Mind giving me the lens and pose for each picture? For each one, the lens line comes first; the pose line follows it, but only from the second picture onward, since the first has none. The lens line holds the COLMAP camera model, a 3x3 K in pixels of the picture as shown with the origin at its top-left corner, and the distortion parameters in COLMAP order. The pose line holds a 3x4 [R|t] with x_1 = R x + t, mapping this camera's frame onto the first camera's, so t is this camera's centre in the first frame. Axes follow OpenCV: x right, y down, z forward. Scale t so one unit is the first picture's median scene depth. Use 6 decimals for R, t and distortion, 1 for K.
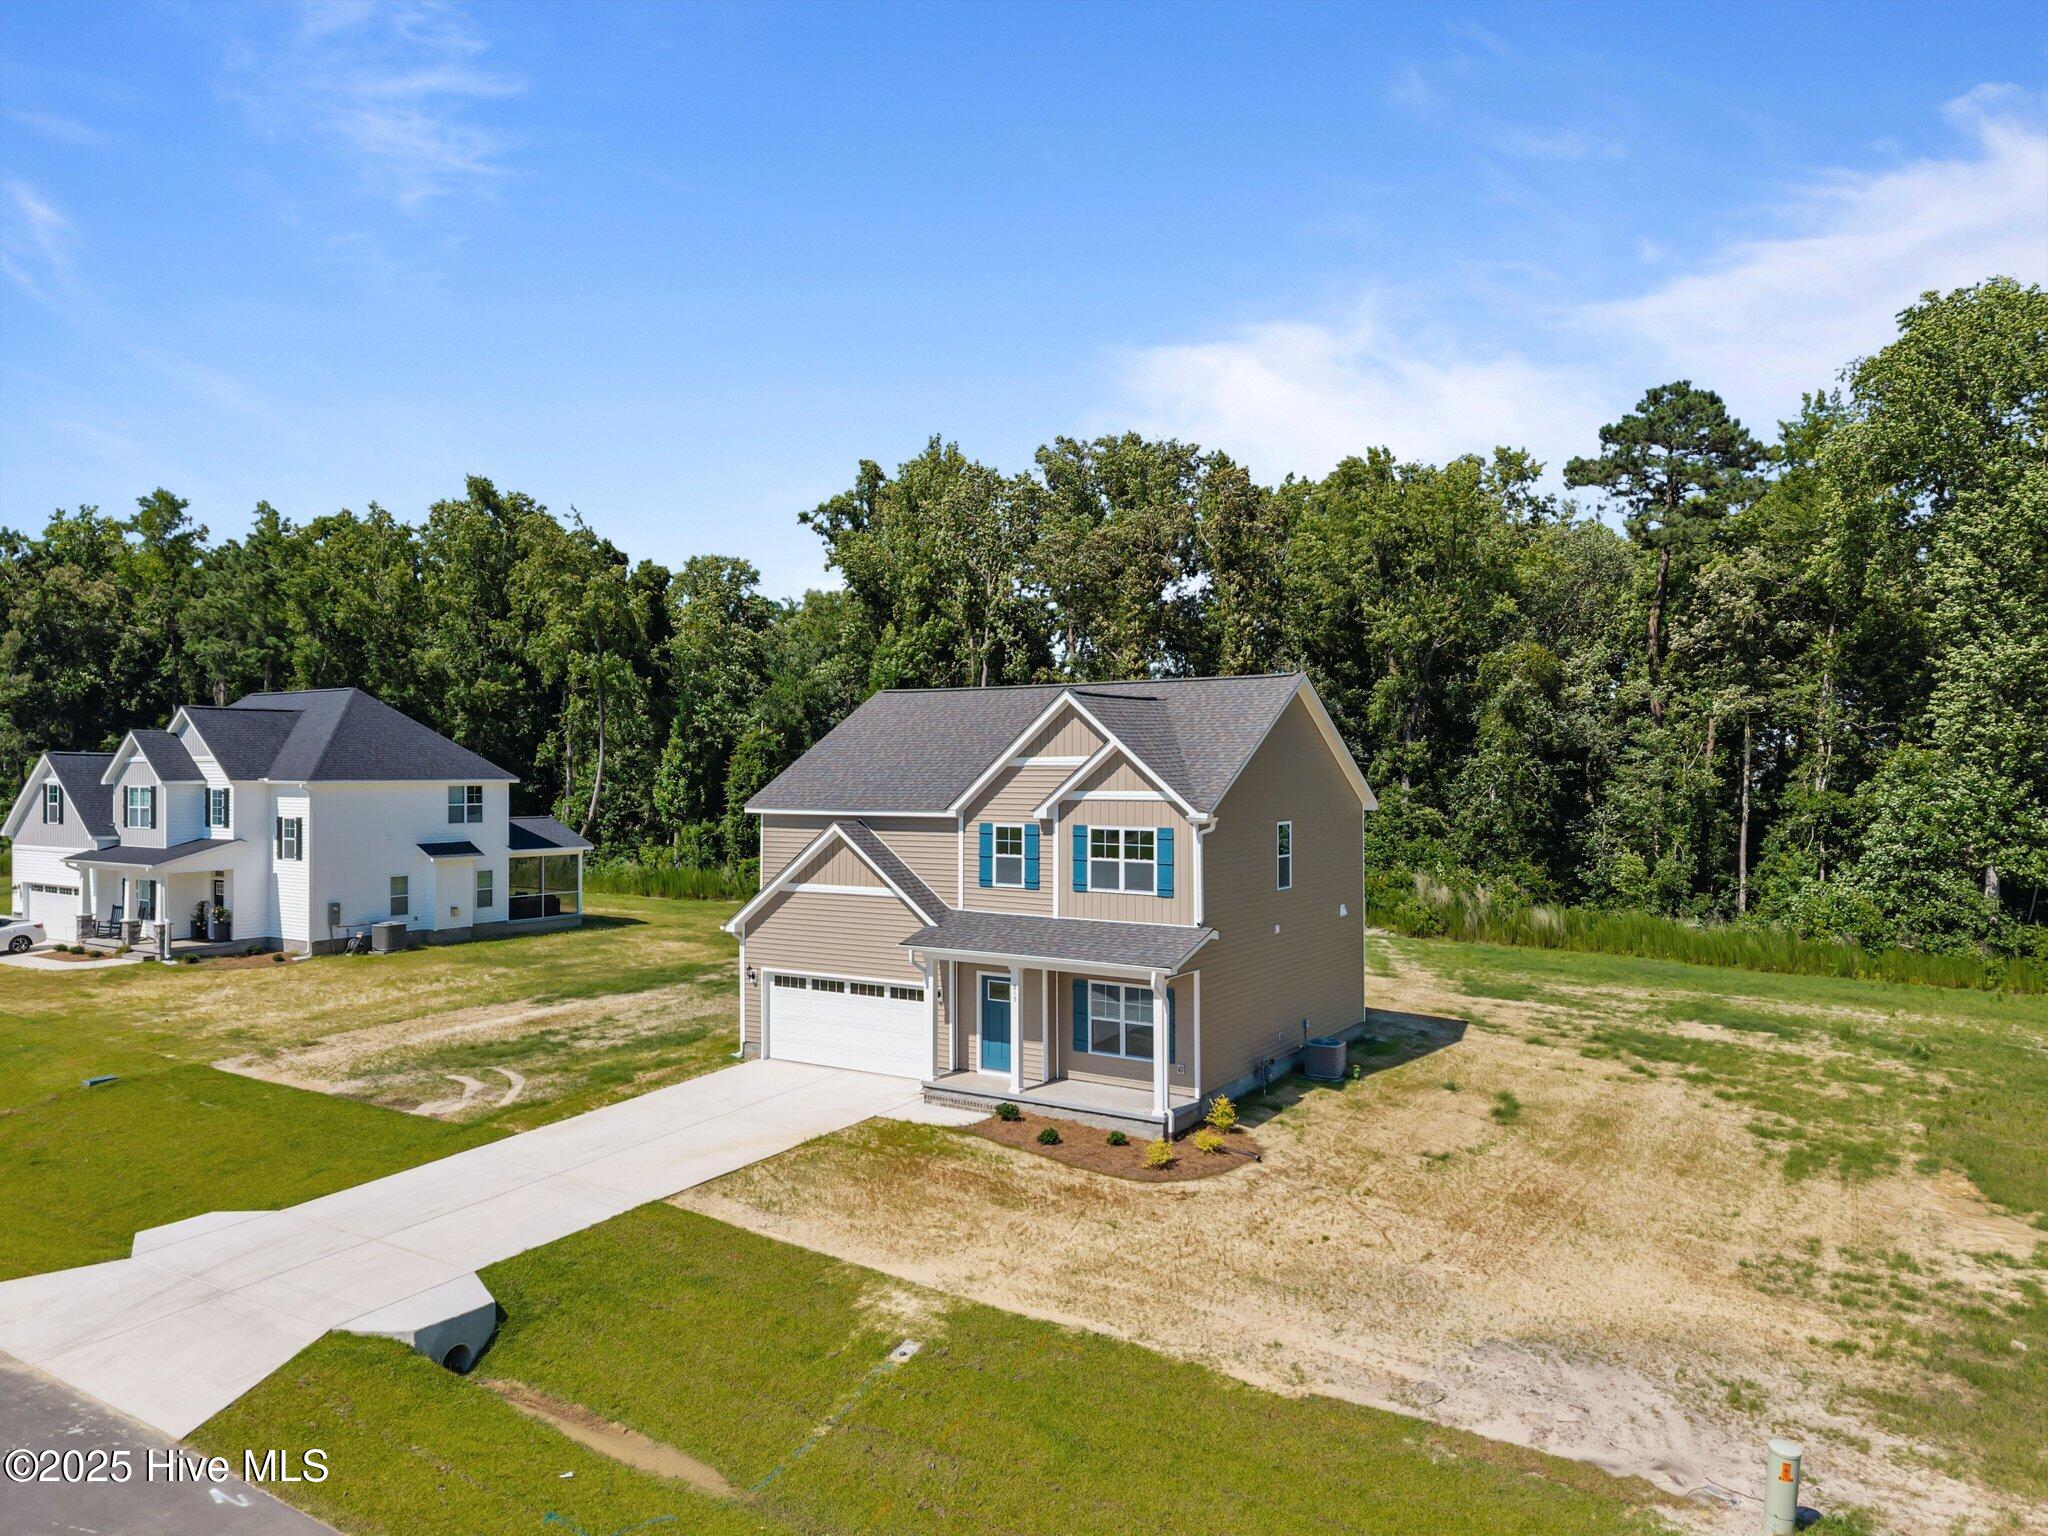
lens RADIAL K [[1360.8, 0, 1019.7], [0, 1360.8, 727.3], [0, 0, 1]] dist [0.047926, -0.041916]
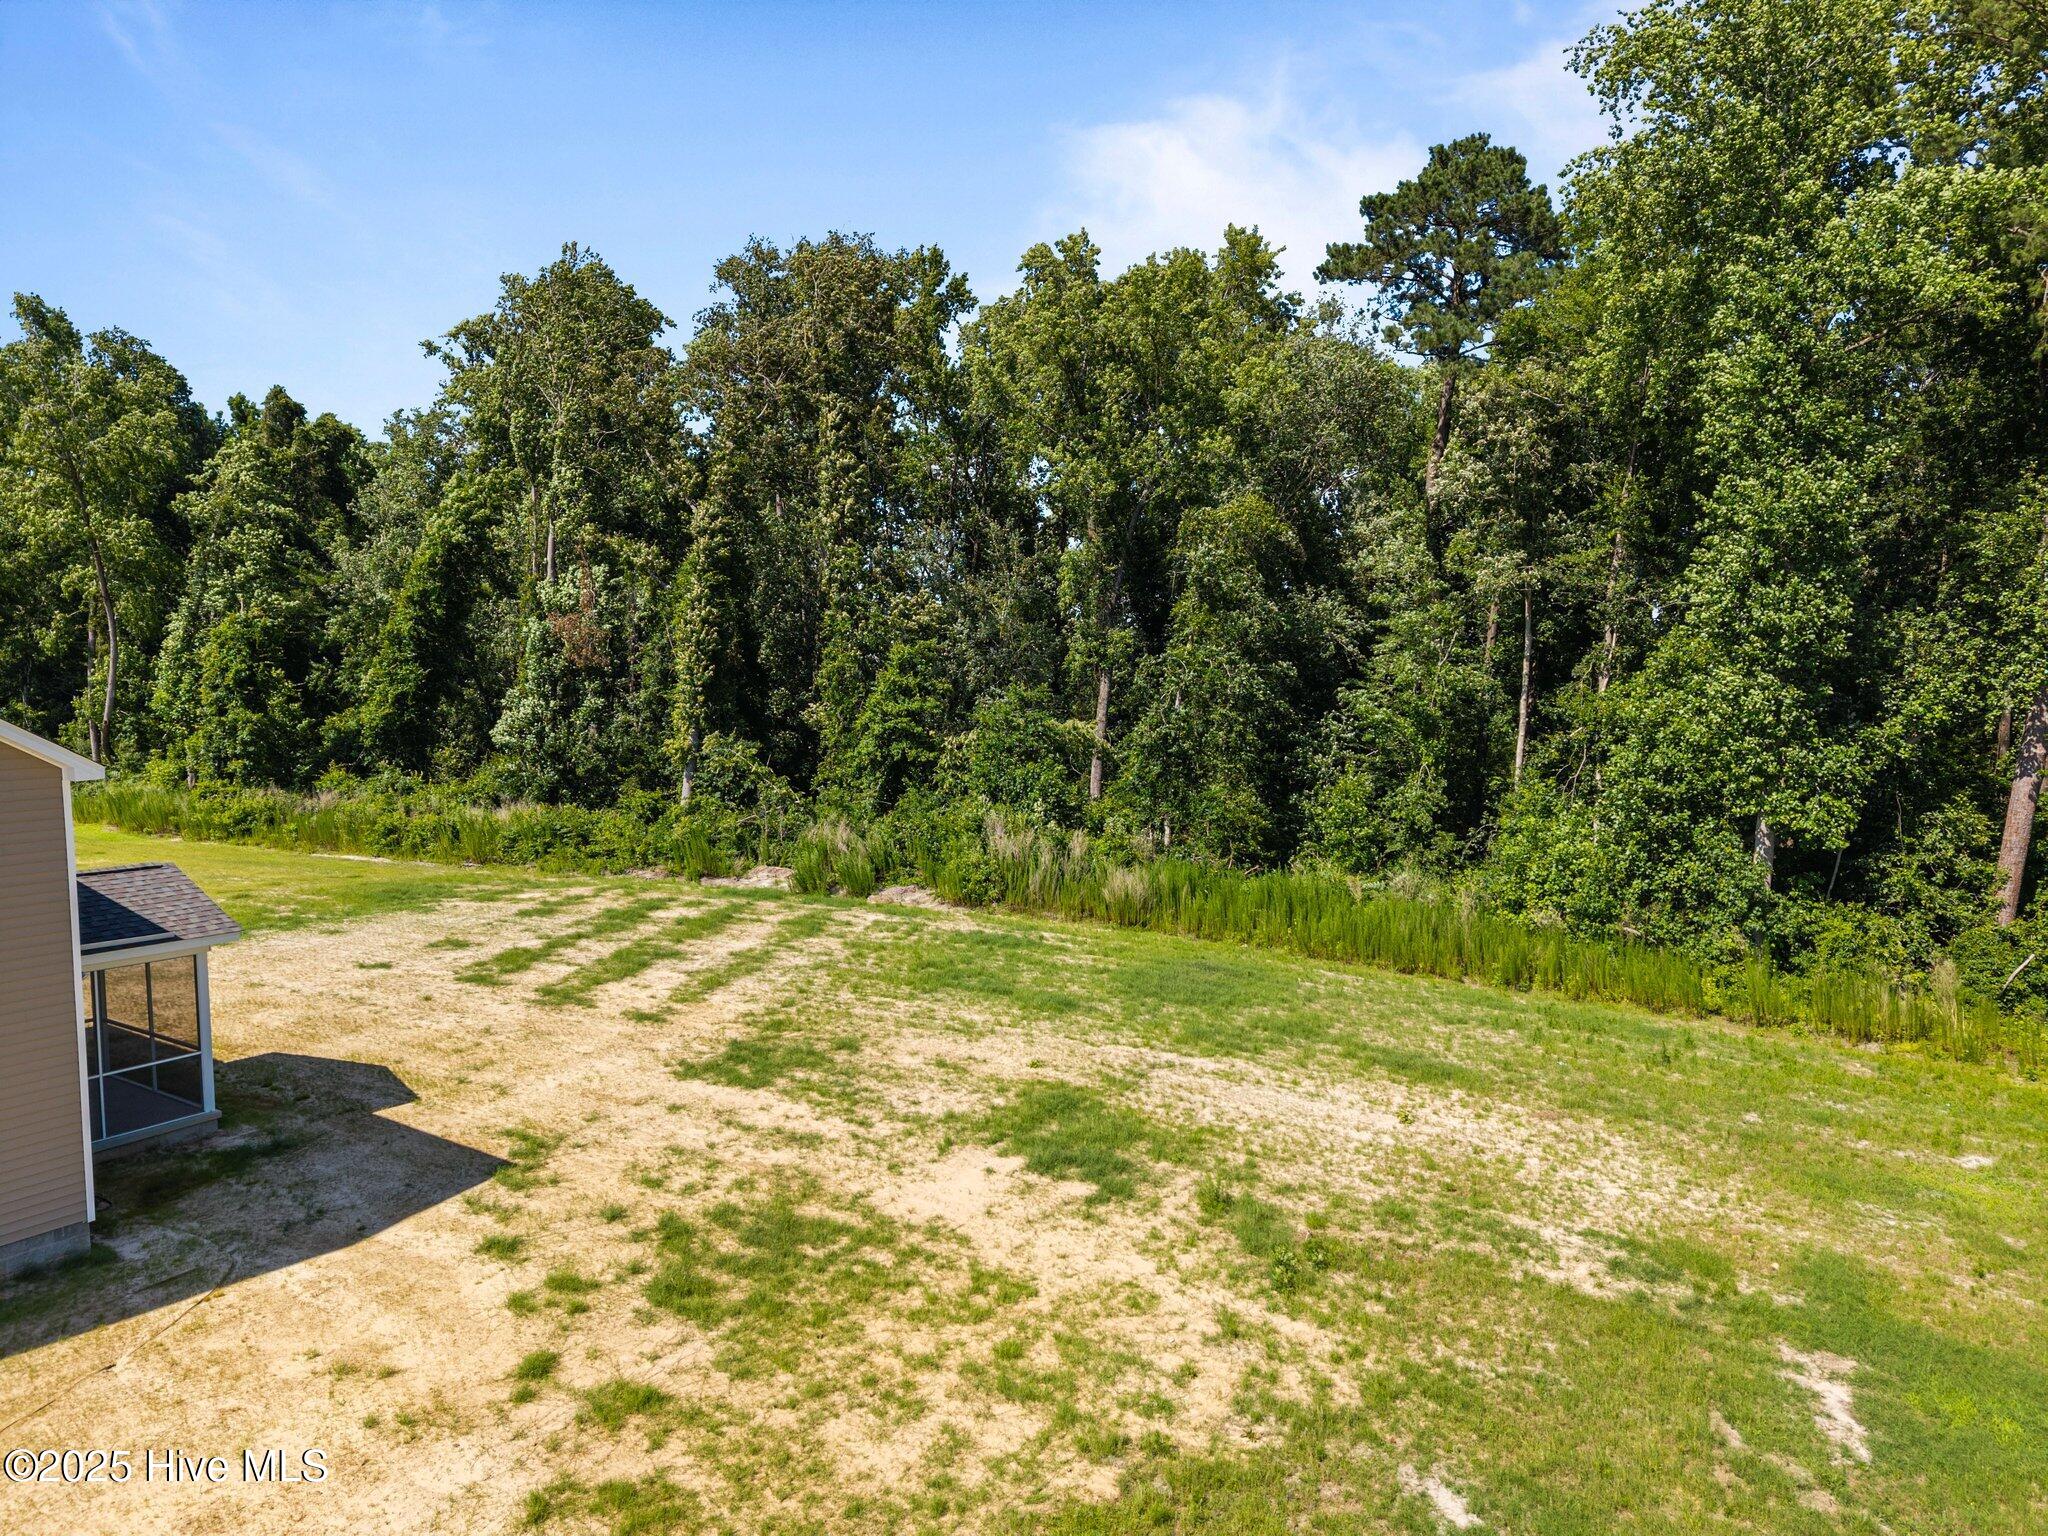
lens RADIAL K [[1369.7, 0, 1013.1], [0, 1369.7, 728.4], [0, 0, 1]] dist [0.023114, -0.002824]
pose [[0.999746, 0.000434, -0.022547, 0.728660], [0.001492, 0.996349, 0.085356, 0.003290], [0.022502, -0.085368, 0.996095, 0.675249]]
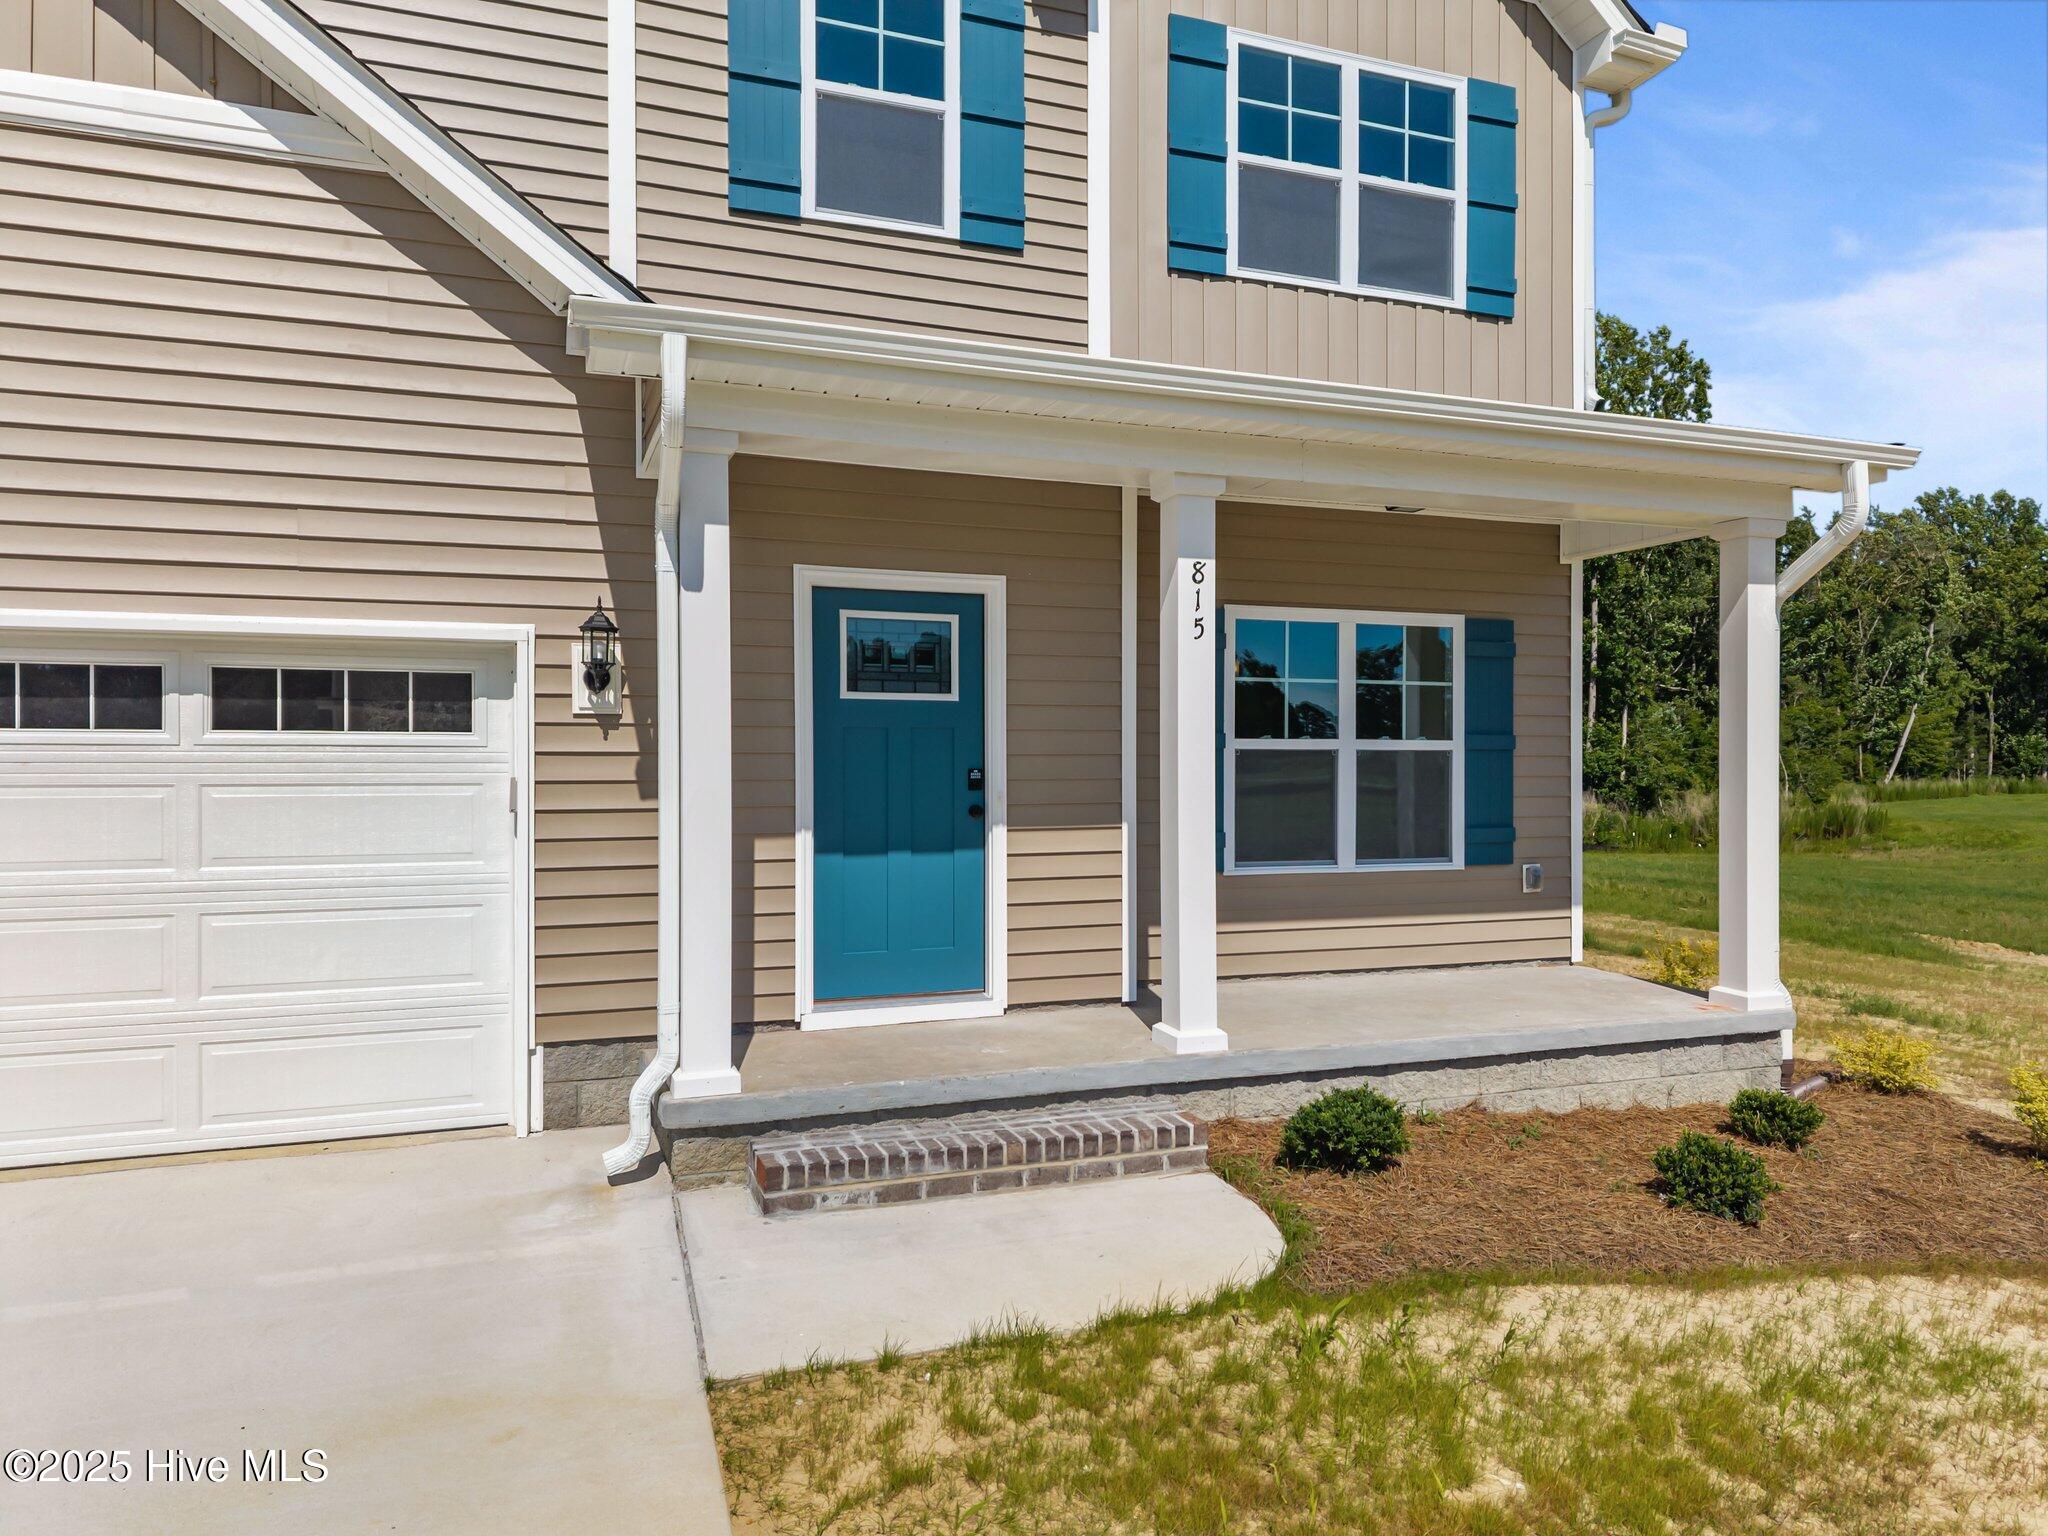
lens RADIAL K [[1375.9, 0, 1024.0], [0, 1375.9, 768.0], [0, 0, 1]] dist [0.027229, -0.033740]
pose [[0.603224, -0.002271, 0.797569, -0.191044], [-0.025973, 0.999410, 0.022490, 0.212948], [-0.797149, -0.034282, 0.602808, 0.868738]]
